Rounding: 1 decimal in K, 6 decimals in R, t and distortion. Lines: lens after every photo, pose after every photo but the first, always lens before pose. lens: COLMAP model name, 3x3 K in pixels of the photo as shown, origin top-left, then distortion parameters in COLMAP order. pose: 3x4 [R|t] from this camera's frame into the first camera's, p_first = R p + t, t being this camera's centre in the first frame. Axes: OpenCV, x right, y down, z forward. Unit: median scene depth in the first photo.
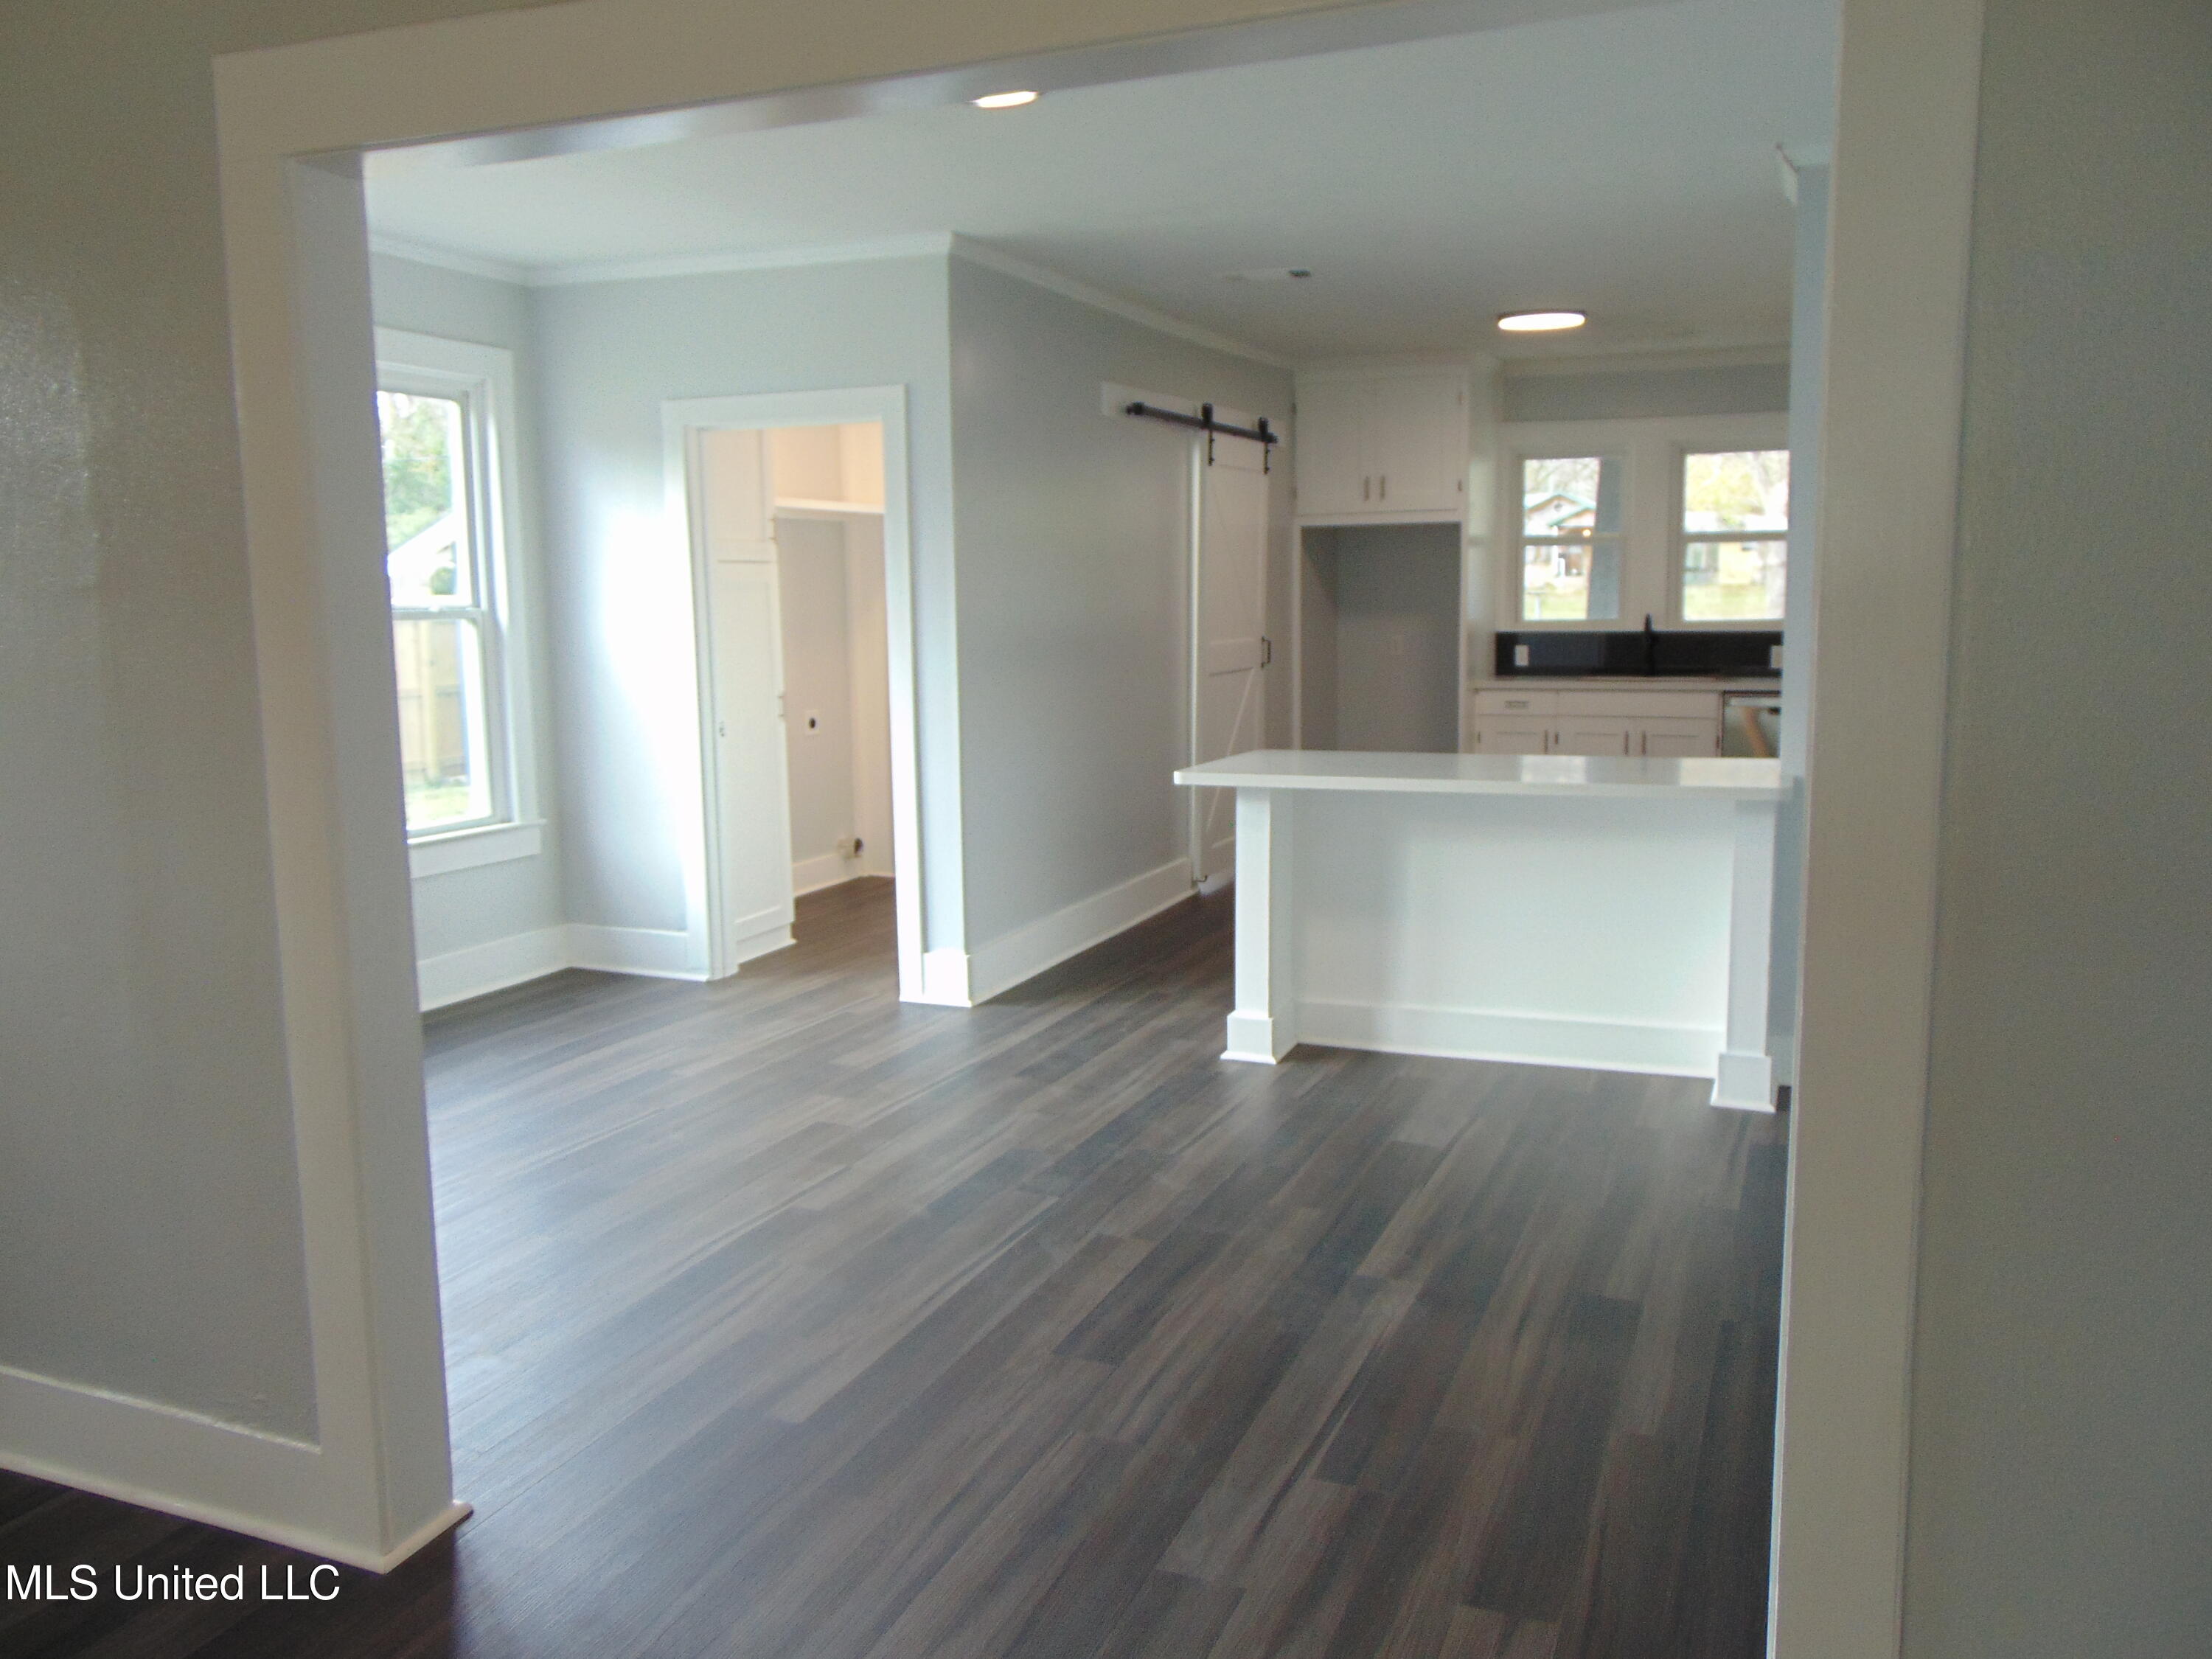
lens RADIAL K [[1746.6, 0, 1113.3], [0, 1746.6, 827.7], [0, 0, 1]] dist [-0.045614, 0.077655]
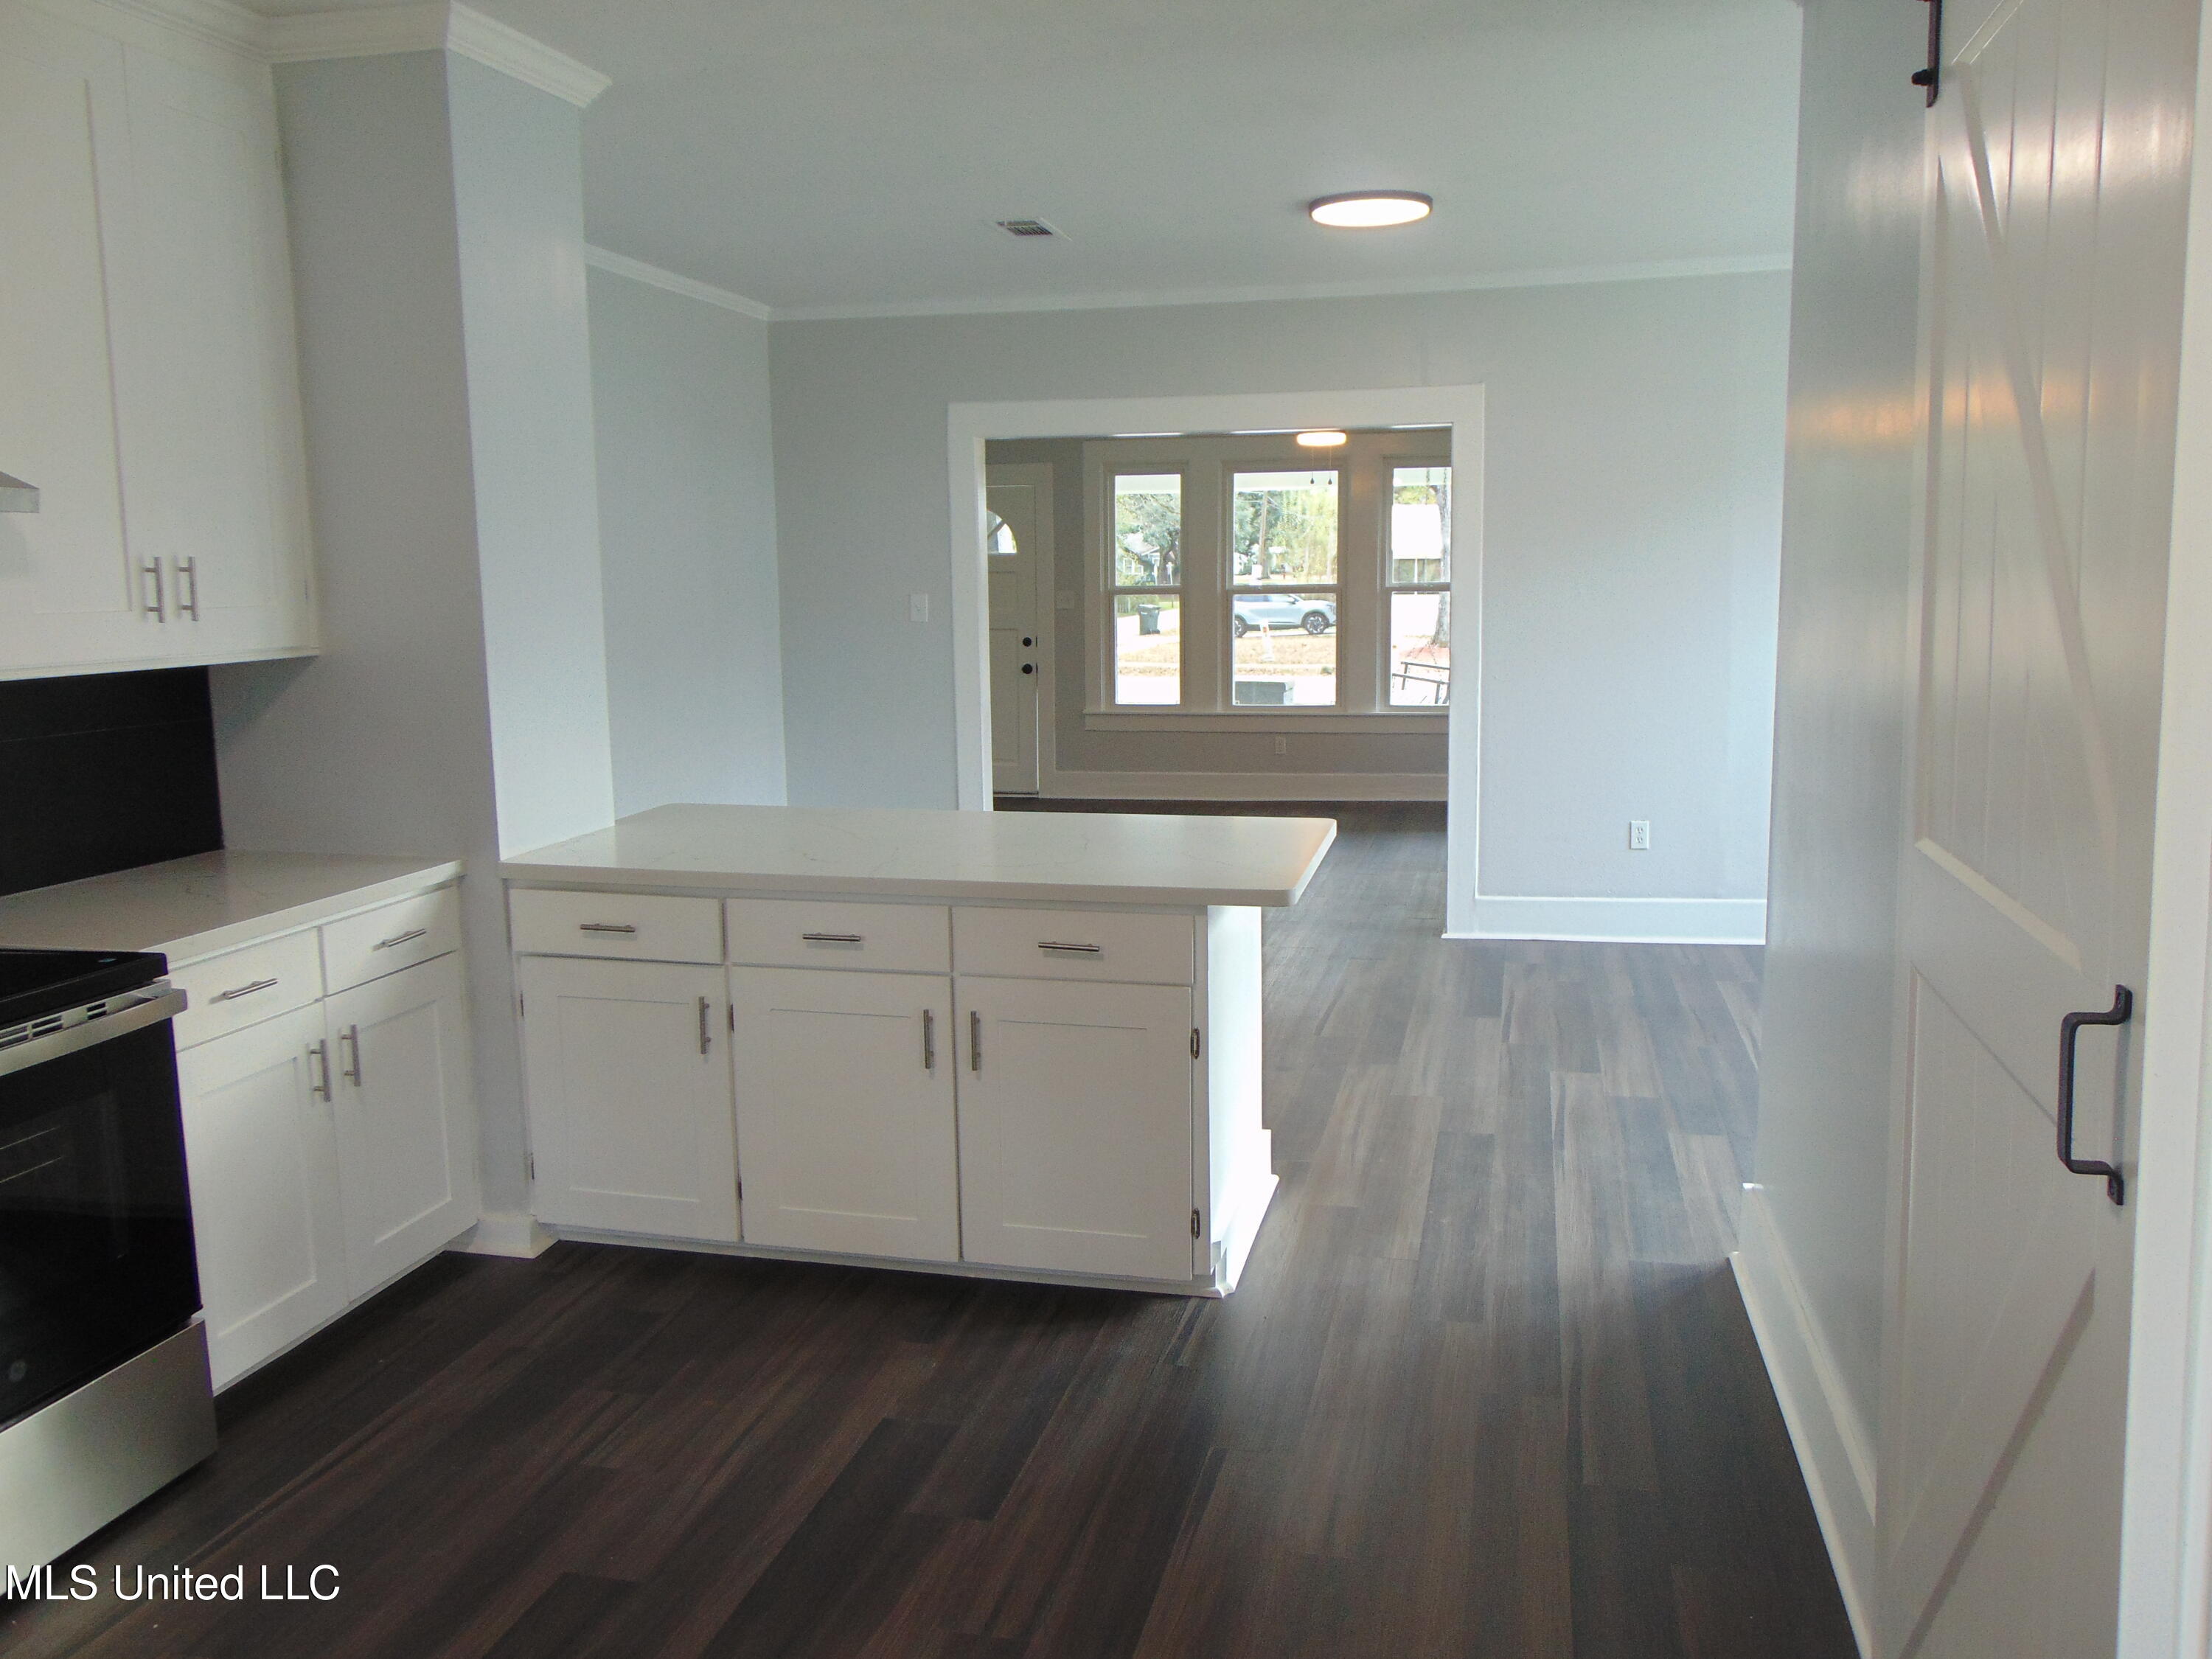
lens RADIAL K [[1746.6, 0, 1101.2], [0, 1746.6, 828.6], [0, 0, 1]] dist [-0.045614, 0.077655]
pose [[-0.987754, 0.048909, -0.148156, 0.196619], [0.005033, 0.959091, 0.283054, -0.192960], [0.155939, 0.278842, -0.947592, 1.329145]]
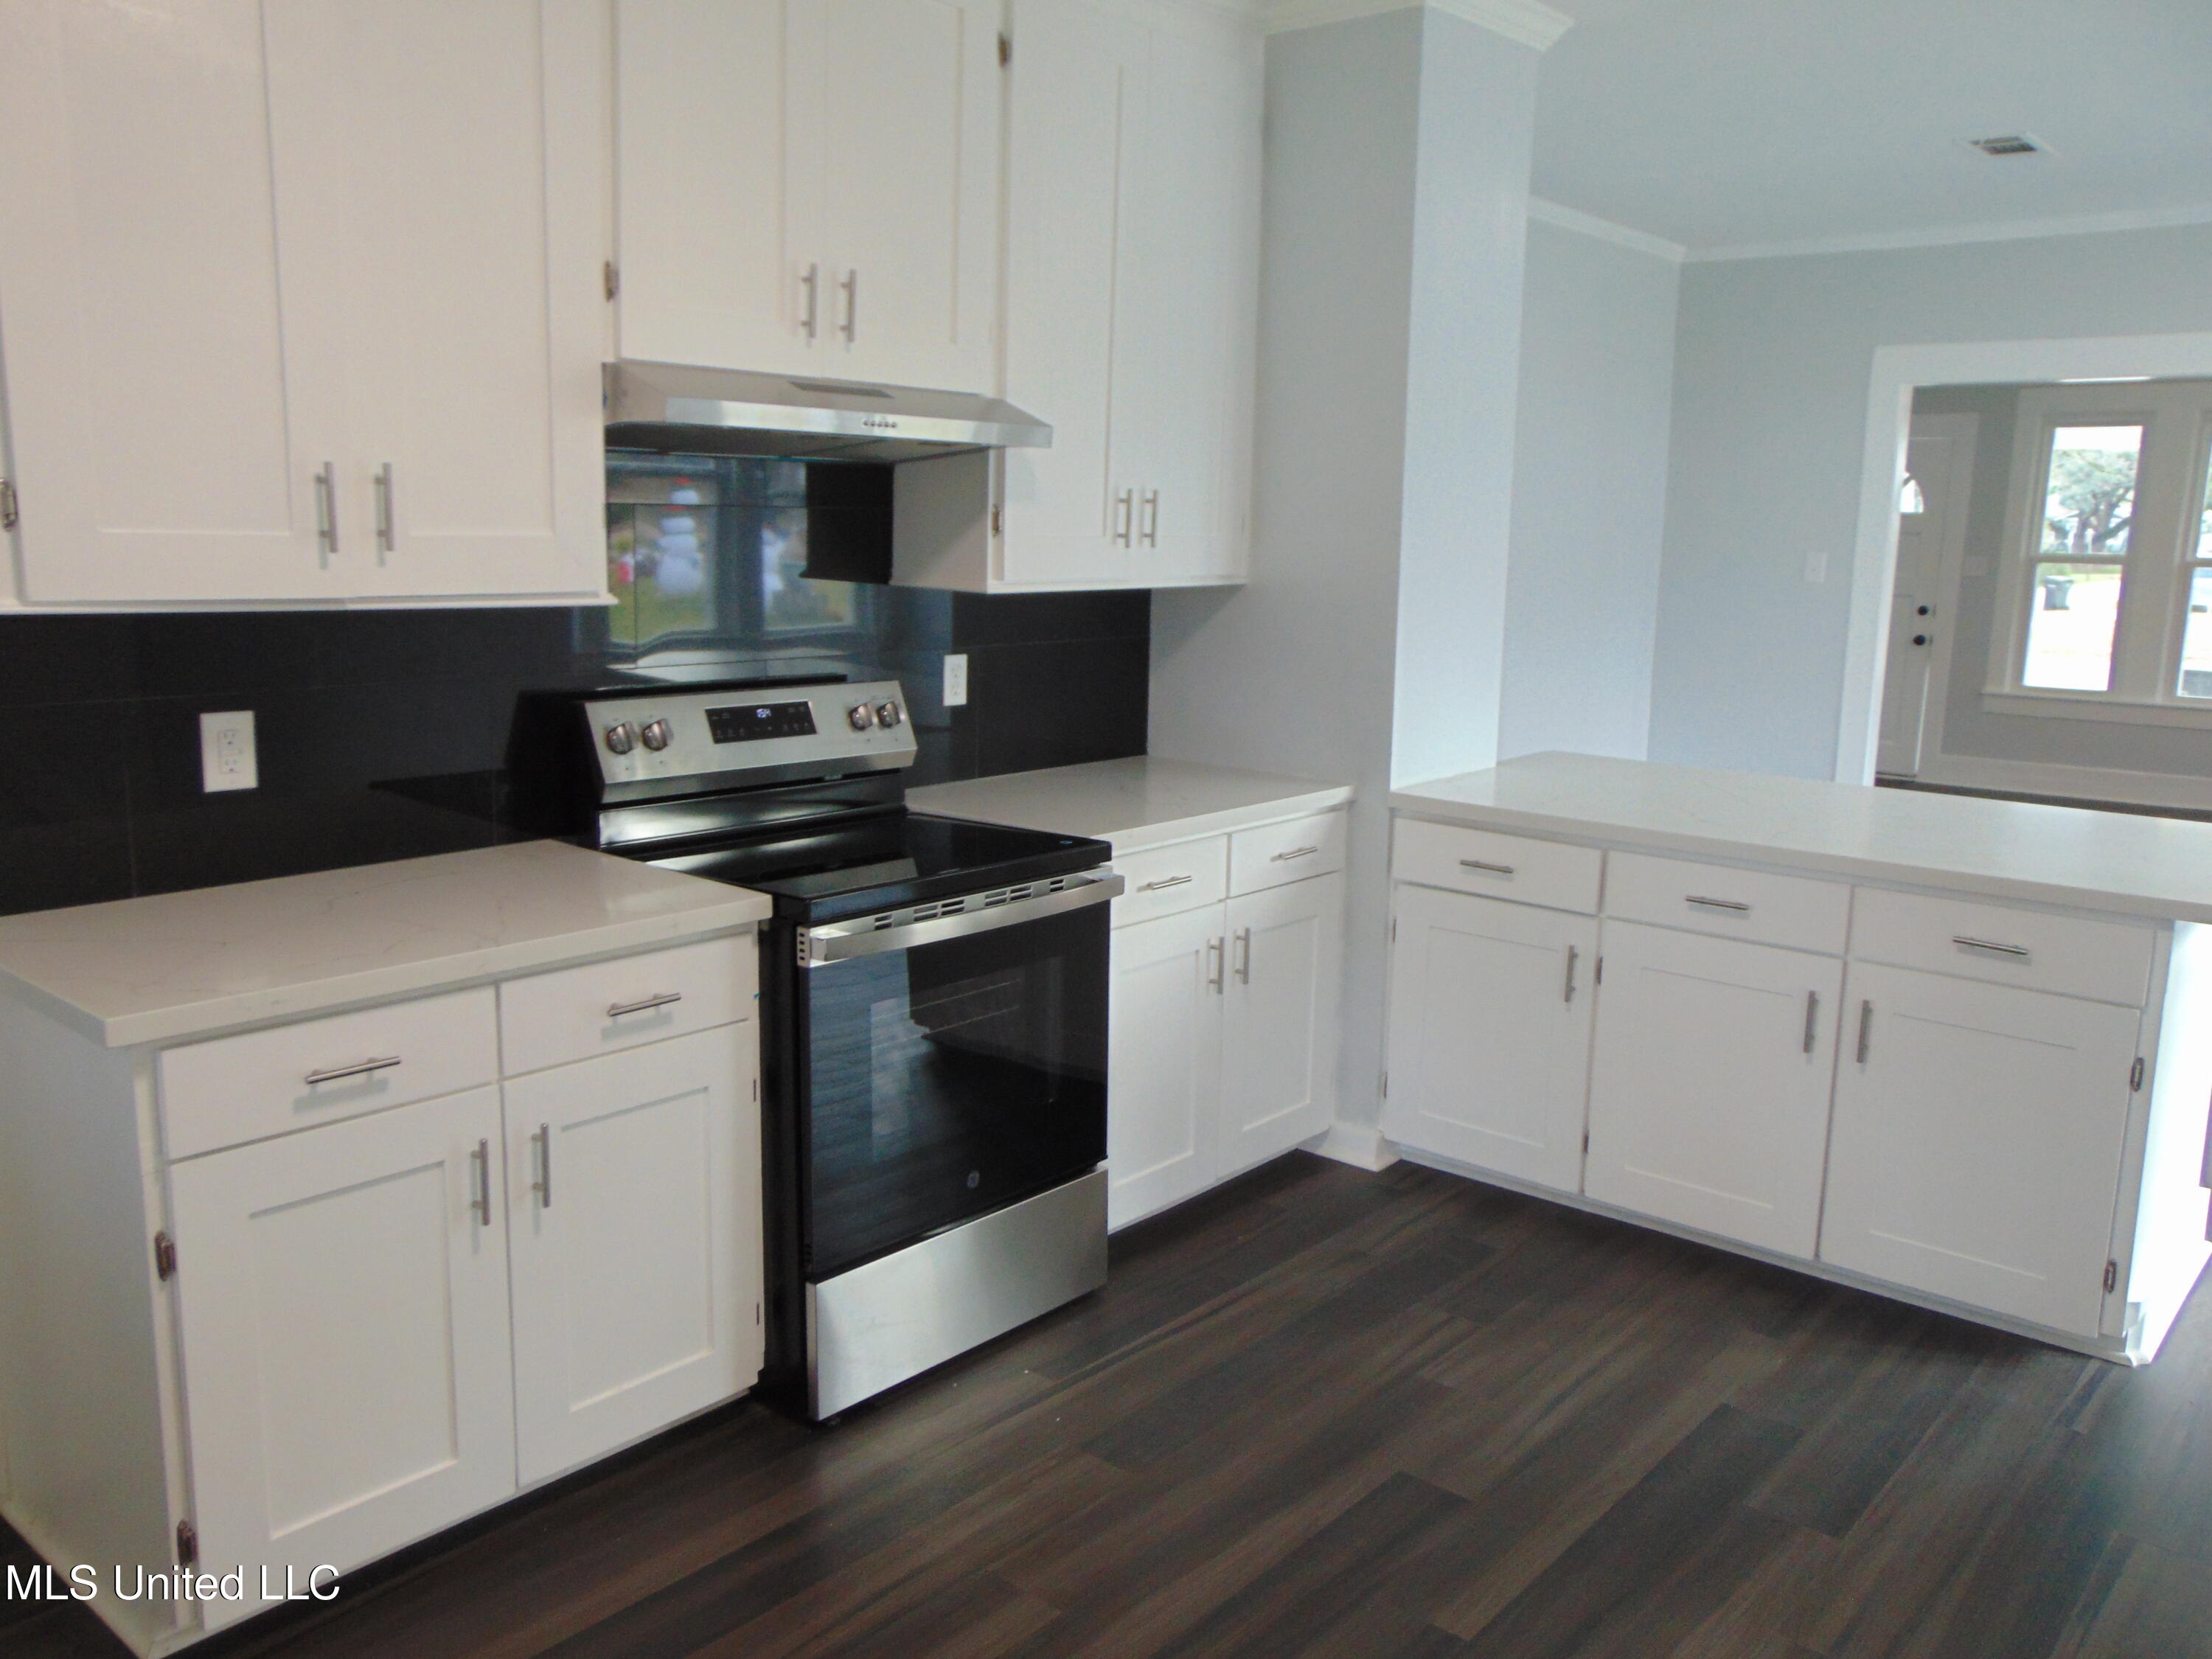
lens RADIAL K [[1746.6, 0, 1098.5], [0, 1746.6, 826.4], [0, 0, 1]] dist [-0.045614, 0.077655]
pose [[-0.950576, -0.056799, 0.305254, 0.221628], [0.038803, 0.953687, 0.298288, -0.192217], [-0.308059, 0.295389, -0.904348, 1.335134]]
